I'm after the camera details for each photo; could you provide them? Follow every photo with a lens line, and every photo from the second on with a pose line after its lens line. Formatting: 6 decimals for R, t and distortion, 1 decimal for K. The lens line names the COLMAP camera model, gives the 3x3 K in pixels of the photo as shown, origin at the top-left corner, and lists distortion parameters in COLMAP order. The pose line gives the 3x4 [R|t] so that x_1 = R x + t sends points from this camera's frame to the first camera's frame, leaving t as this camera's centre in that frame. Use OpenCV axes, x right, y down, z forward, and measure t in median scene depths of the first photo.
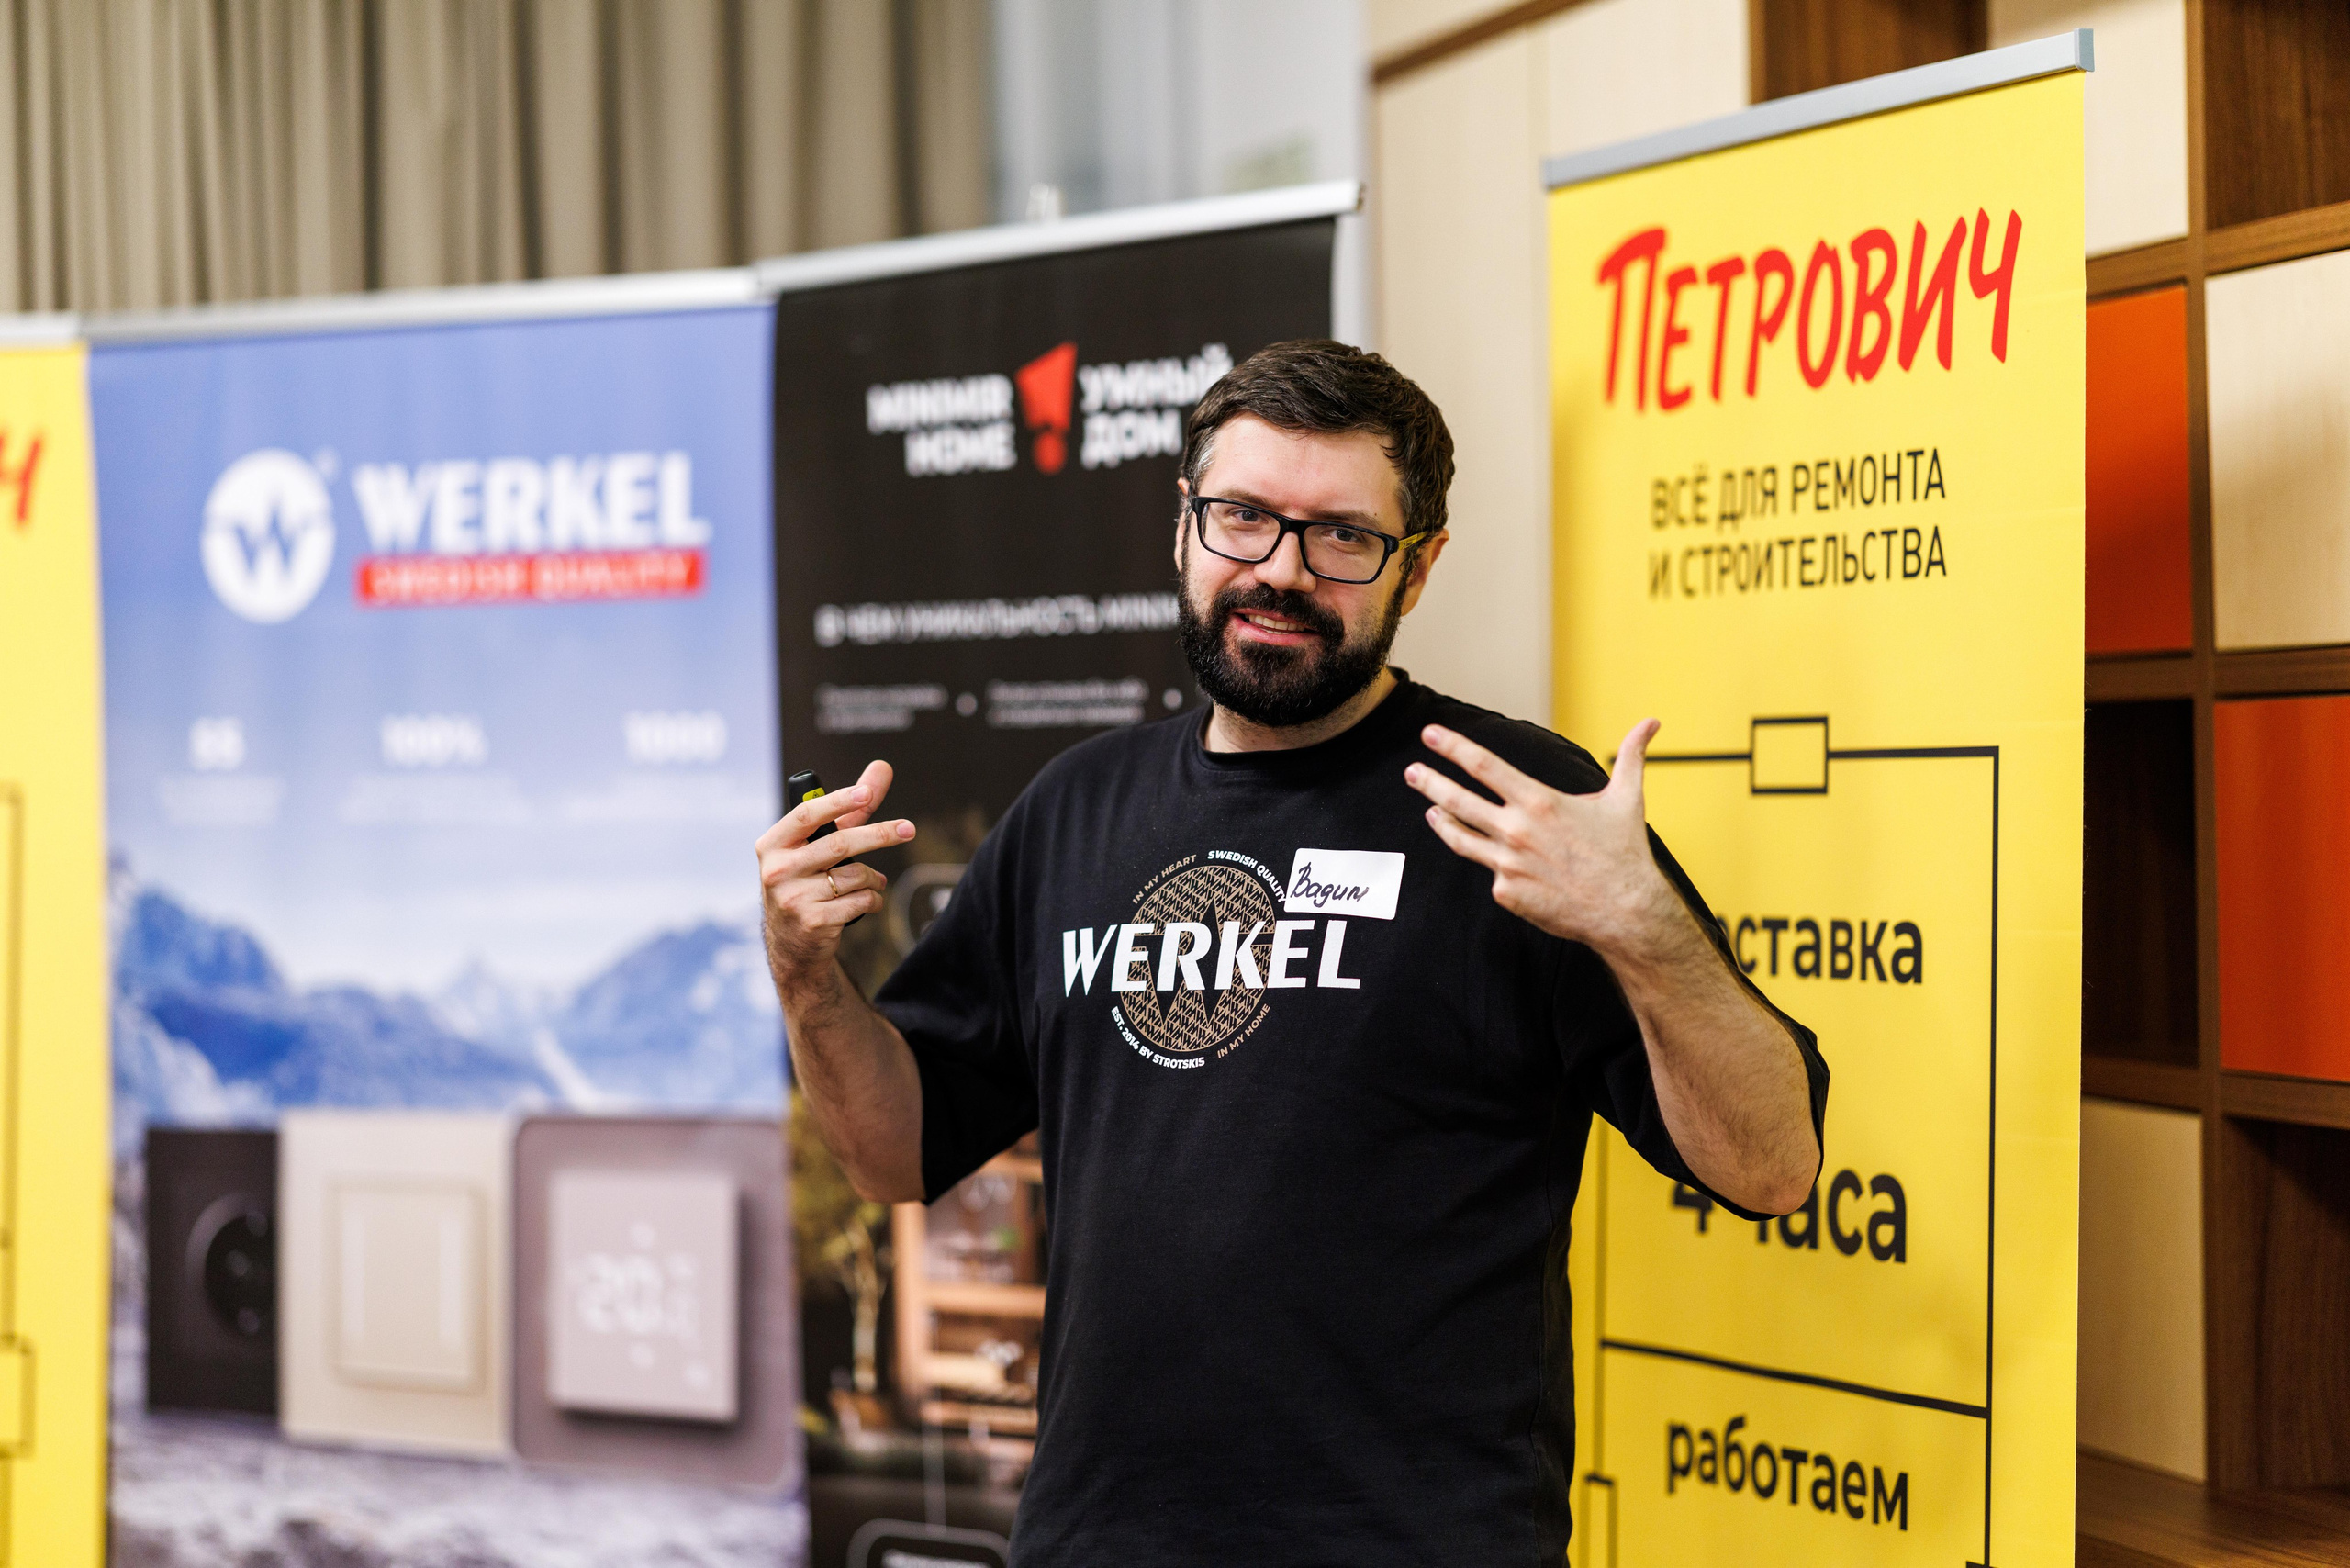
lens RADIAL K [[5787.9, 0, 1175.0], [0, 5787.9, 784.0], [0, 0, 1]] dist [-0.062426, 0.214259]
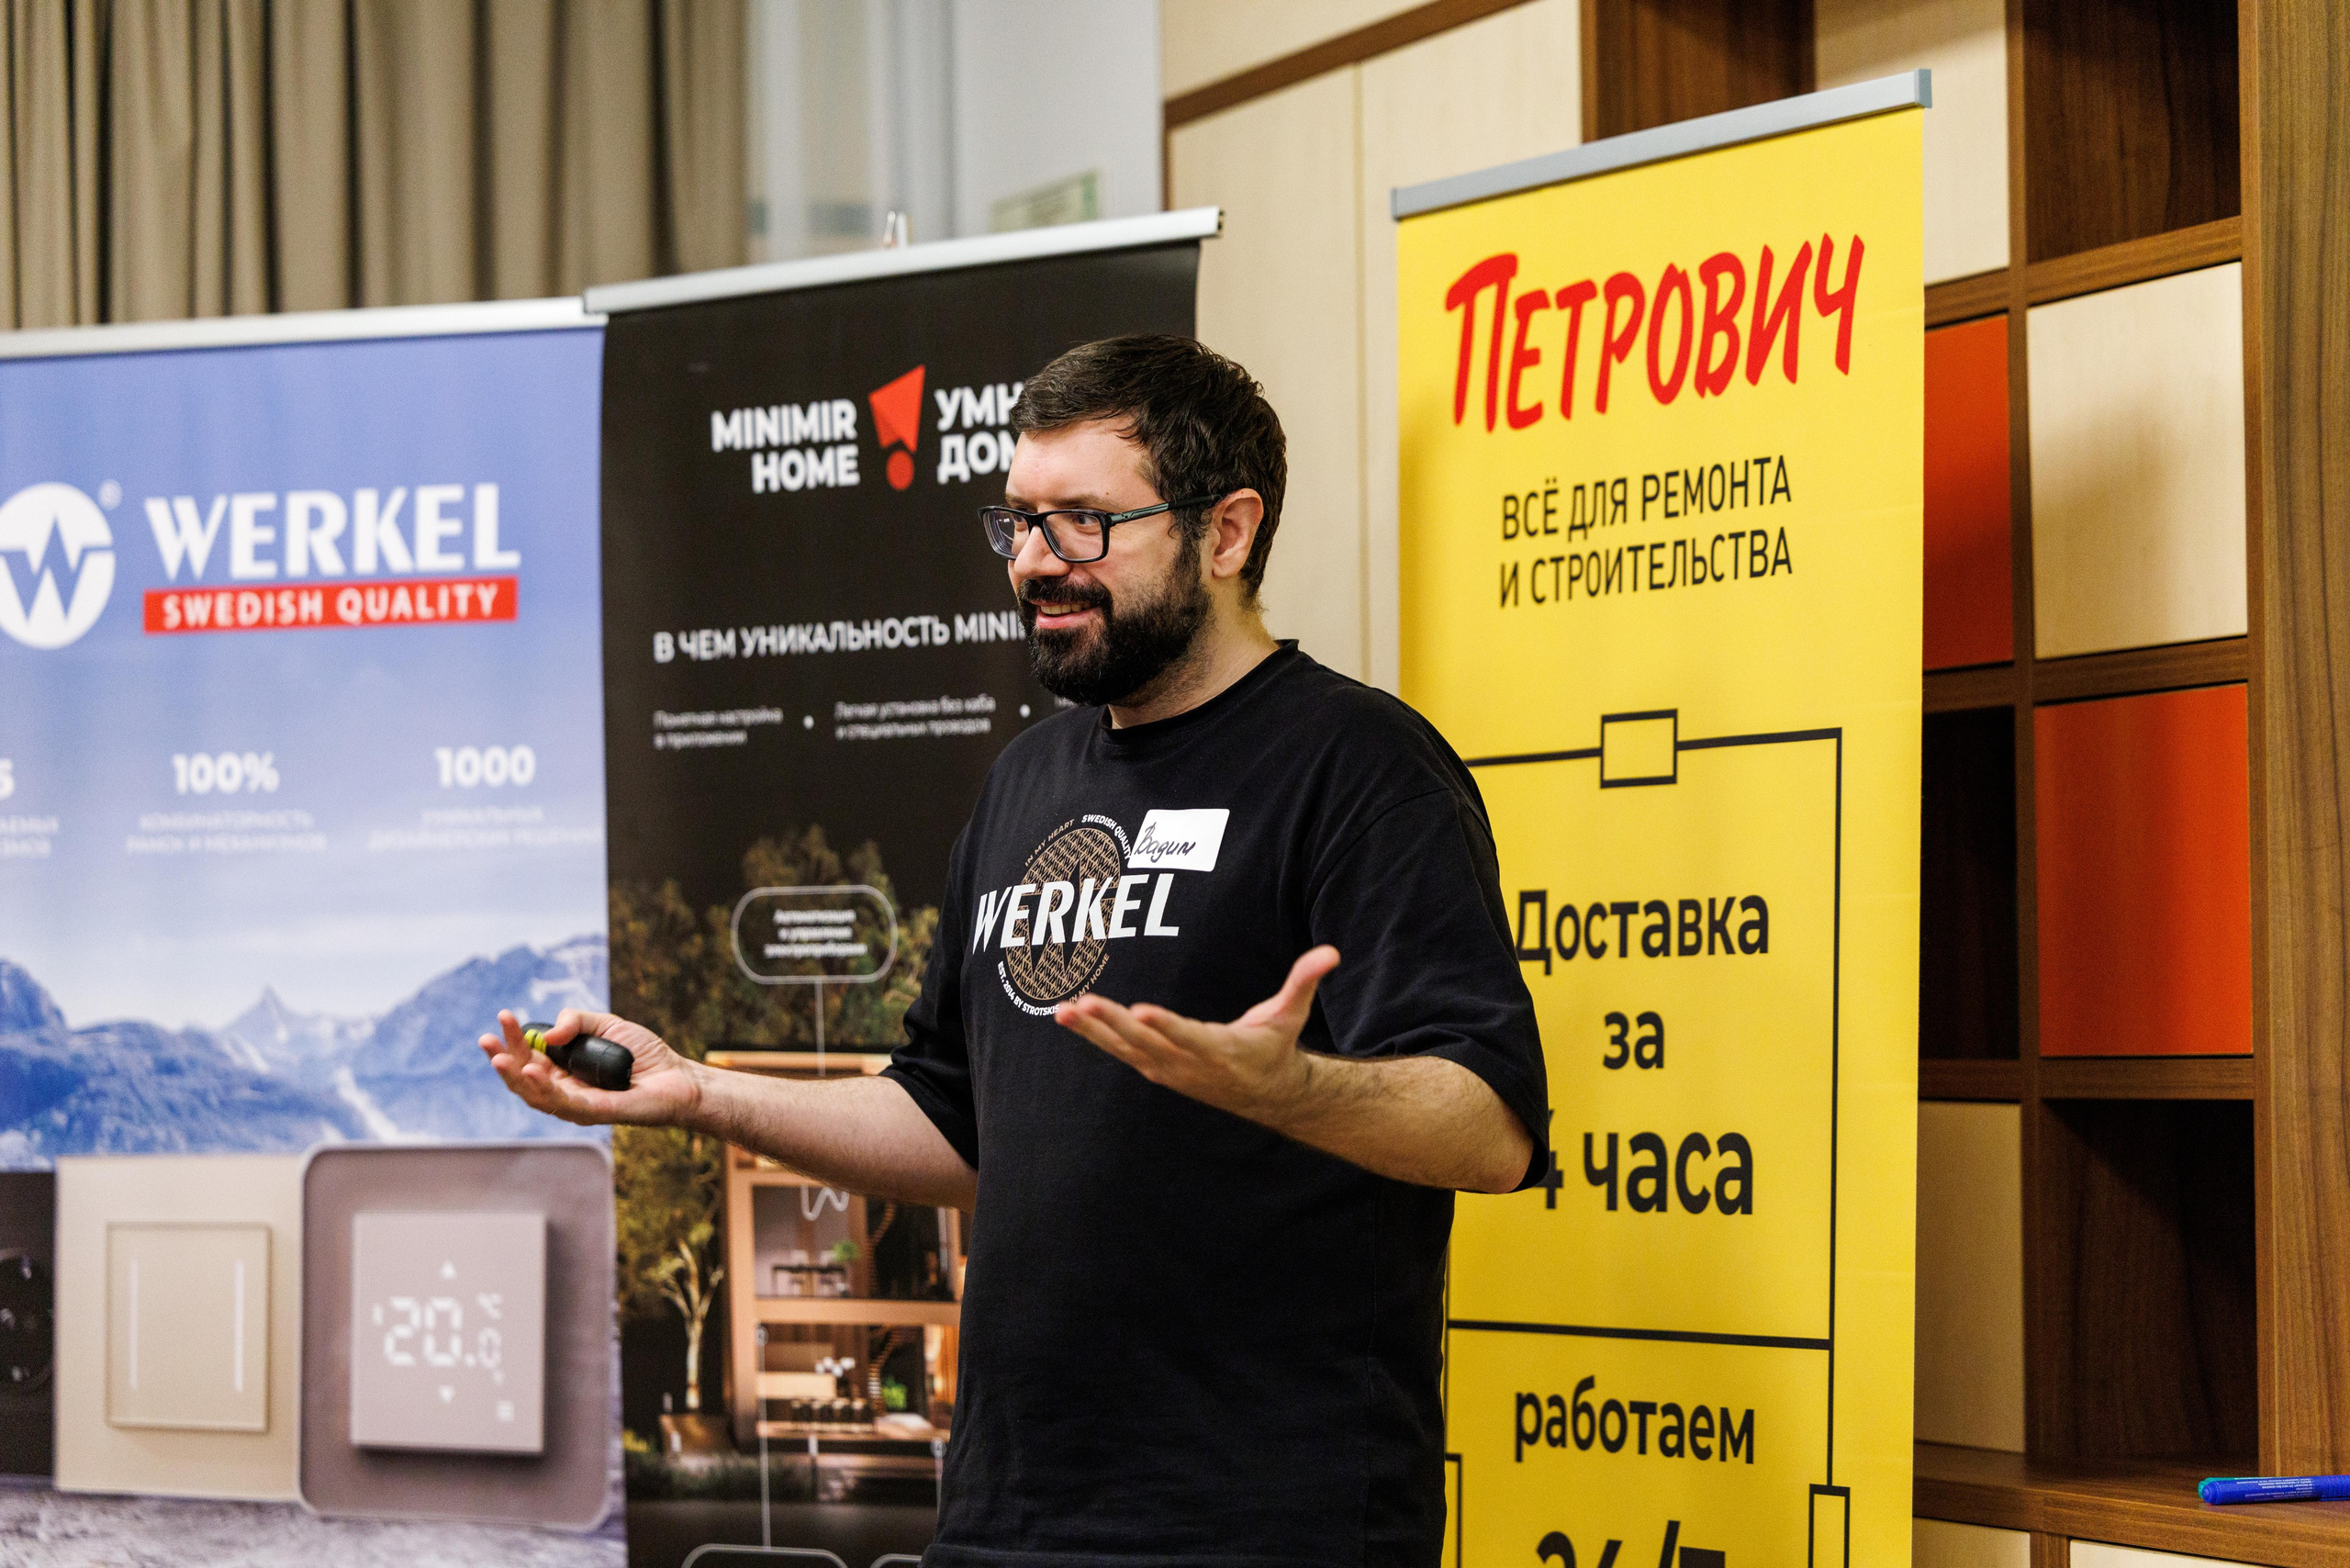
lens RADIAL K [[7599.1, 0, 1175.0], [0, 7599.1, 784.0], [0, 0, 1]] dist [-0.044316, 0.166886]
pose [[0.997330, 0.007695, 0.072626, -0.078900], [-0.005048, 0.999319, -0.036562, 0.052297], [-0.072858, 0.036098, 0.996689, -0.378550]]
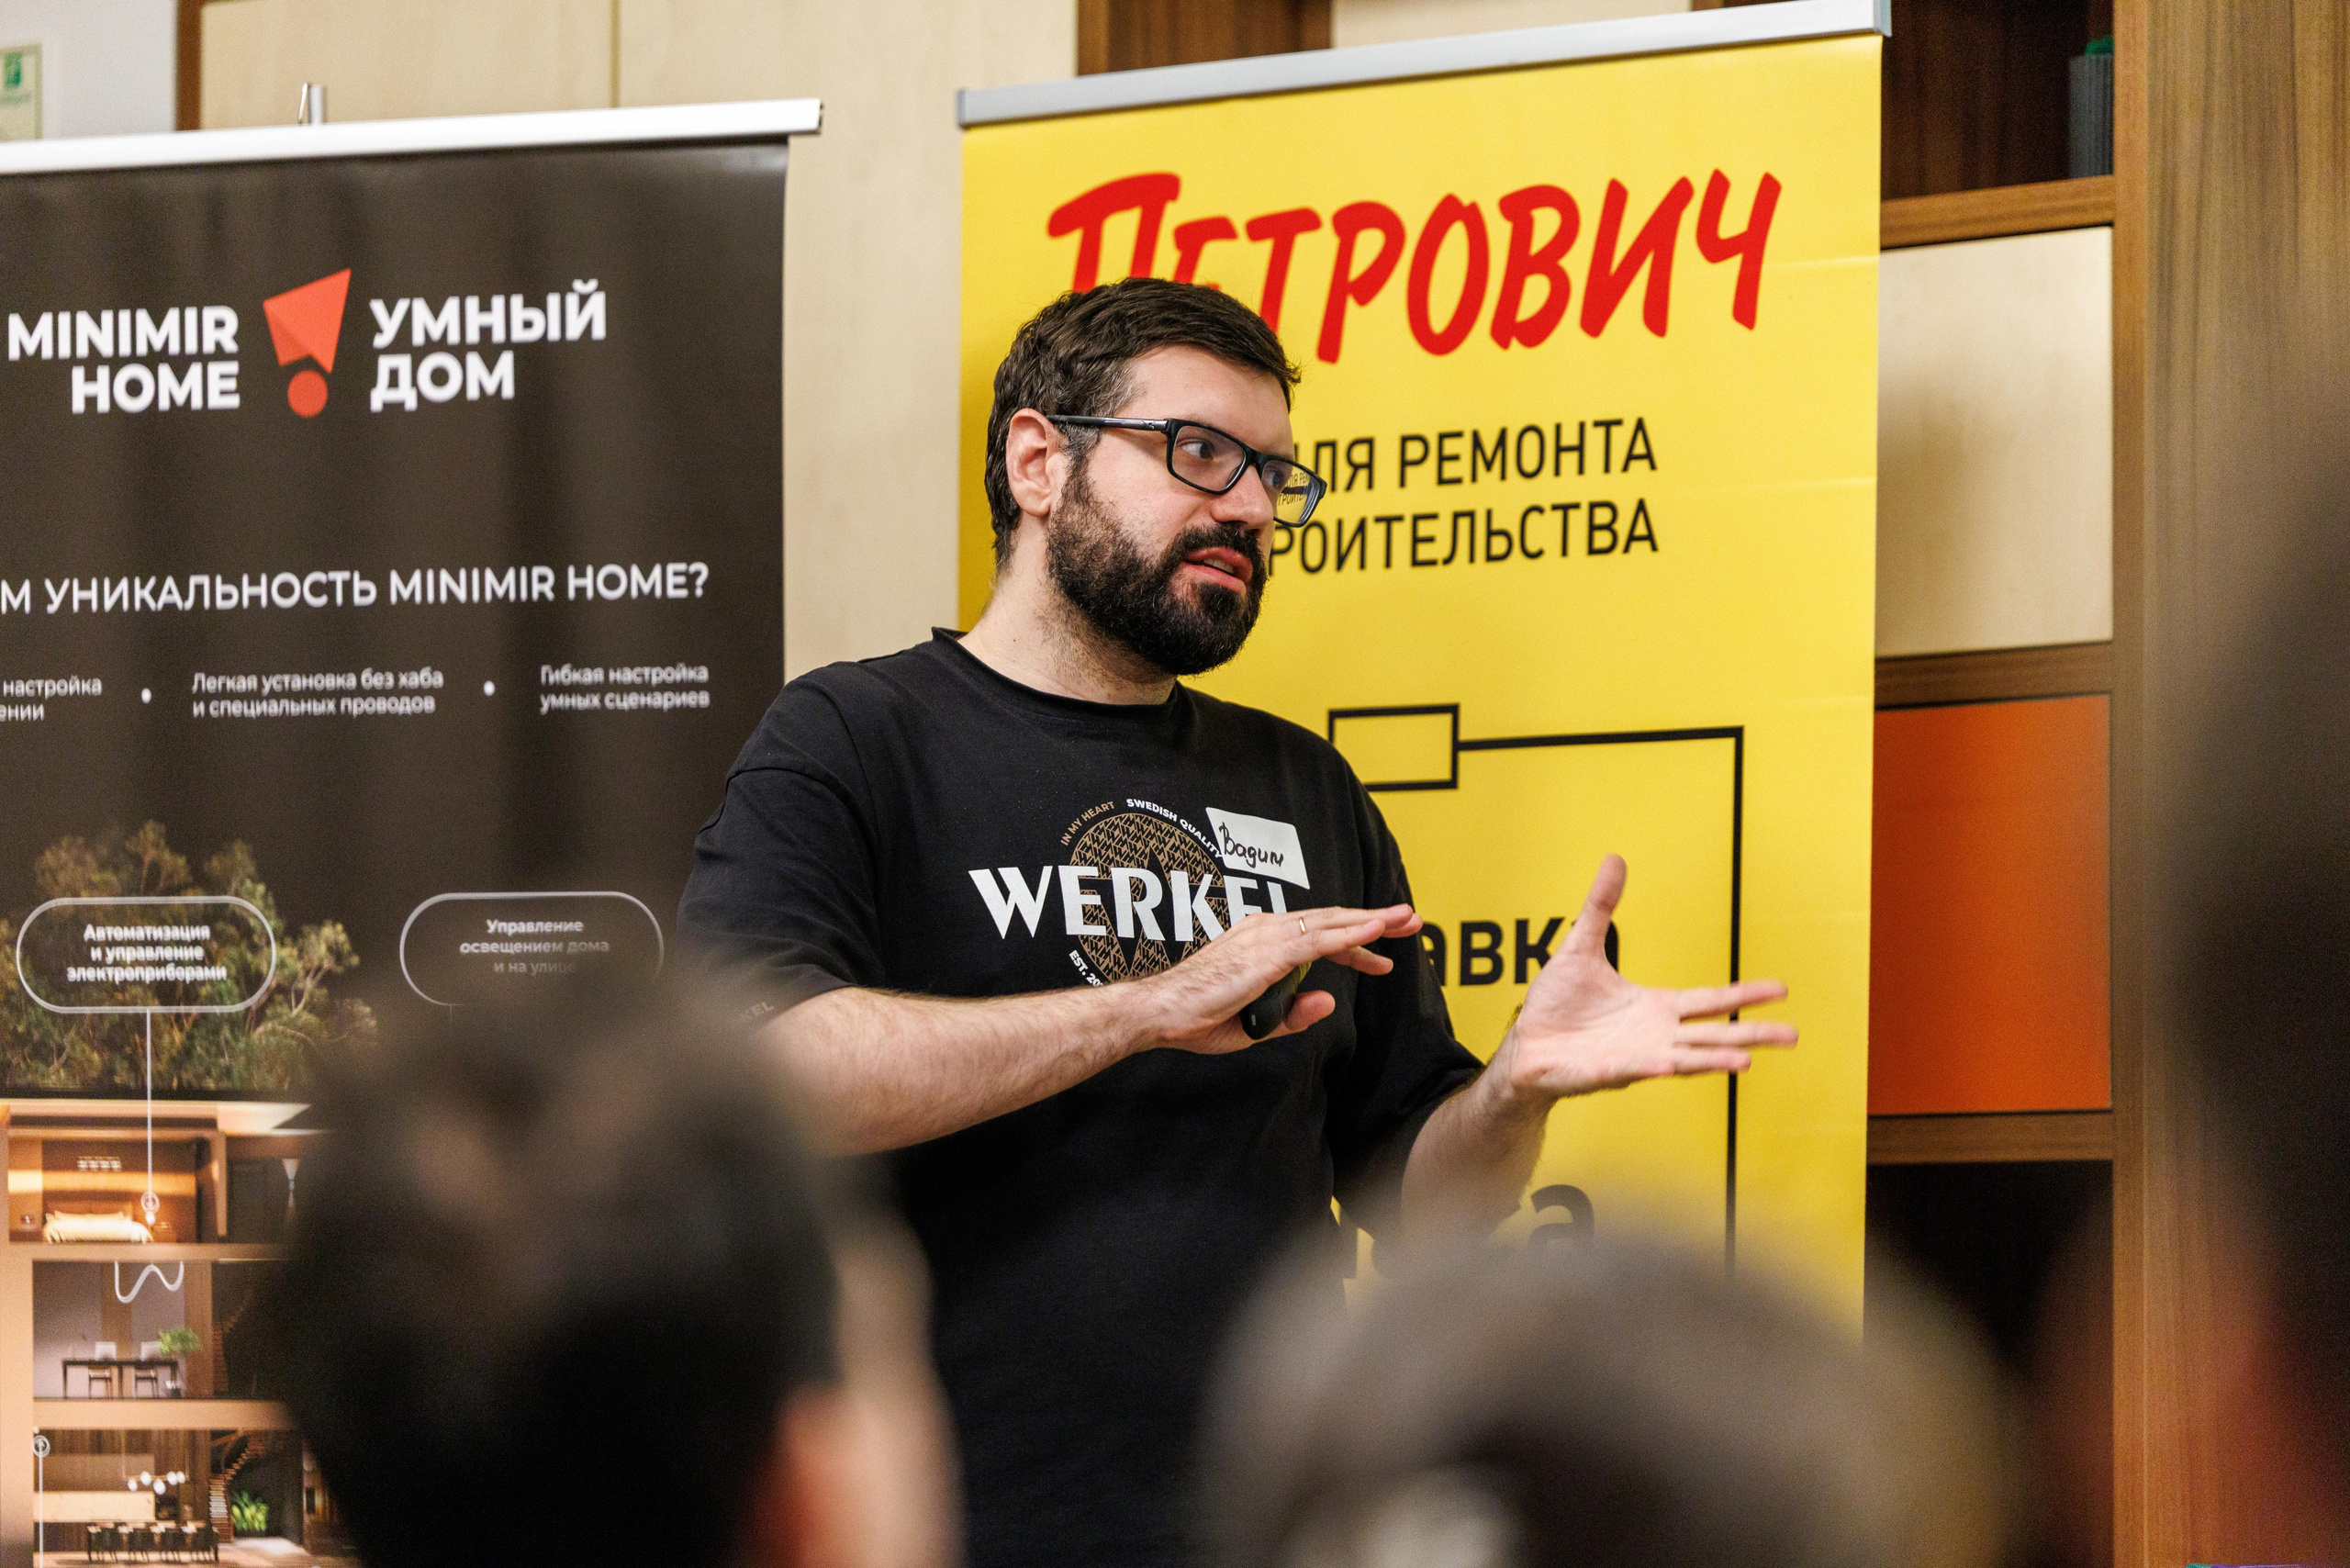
lens RADIAL K [[10023.9, 0, 1490.8], [0, 10023.9, 861.0], [0, 0, 1]] dist [0.132398, -3.846623]
pose [[0.881294, 0.039505, 0.470915, -0.625840], [-0.014616, 0.998302, -0.056395, 0.101808], [-0.472343, 0.042818, 0.880374, -0.411817]]
